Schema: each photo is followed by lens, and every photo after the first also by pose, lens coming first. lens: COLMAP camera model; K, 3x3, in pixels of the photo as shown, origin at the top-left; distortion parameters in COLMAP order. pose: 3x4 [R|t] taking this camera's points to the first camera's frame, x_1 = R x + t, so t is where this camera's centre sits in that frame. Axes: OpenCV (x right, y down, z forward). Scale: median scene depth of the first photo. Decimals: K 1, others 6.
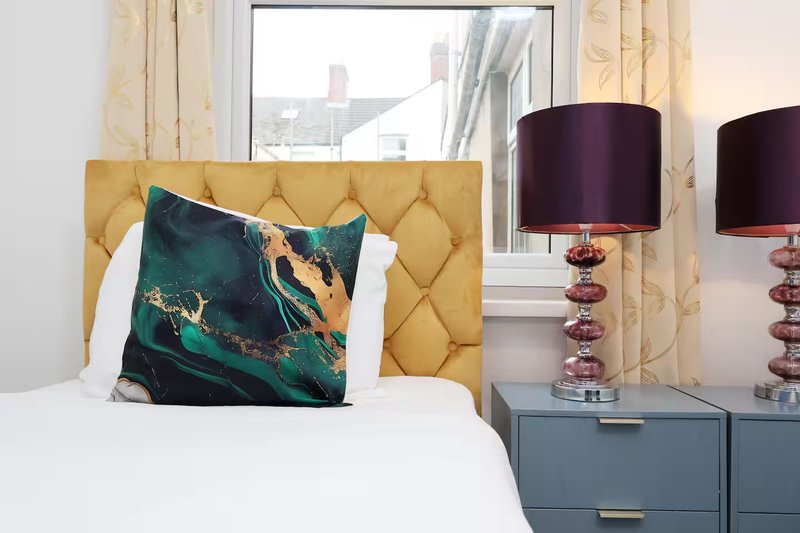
lens RADIAL K [[641.6, 0, 400.0], [0, 641.6, 266.5], [0, 0, 1]] dist [-0.002905, -0.001990]
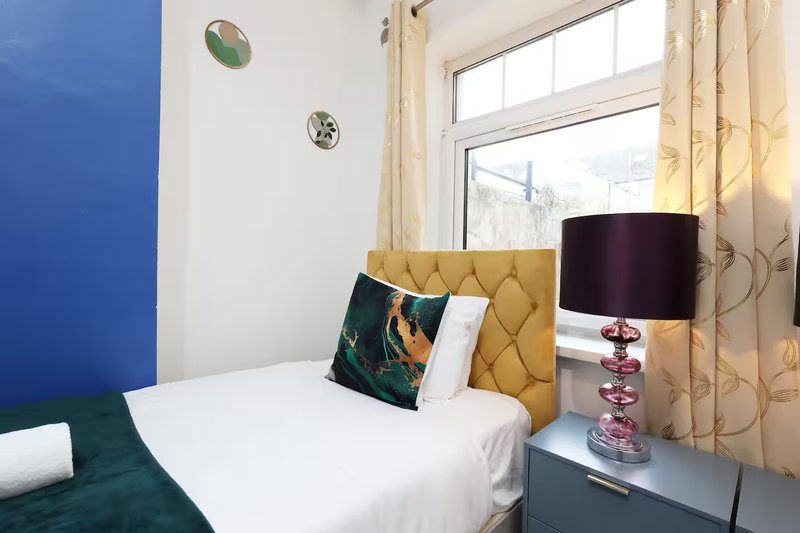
lens RADIAL K [[368.4, 0, 398.9], [0, 368.4, 265.0], [0, 0, 1]] dist [-0.001309, 0.000073]
pose [[0.707254, 0.017170, -0.706751, 0.466212], [-0.004084, 0.999788, 0.020203, -0.150682], [0.706948, -0.011402, 0.707174, 0.215426]]
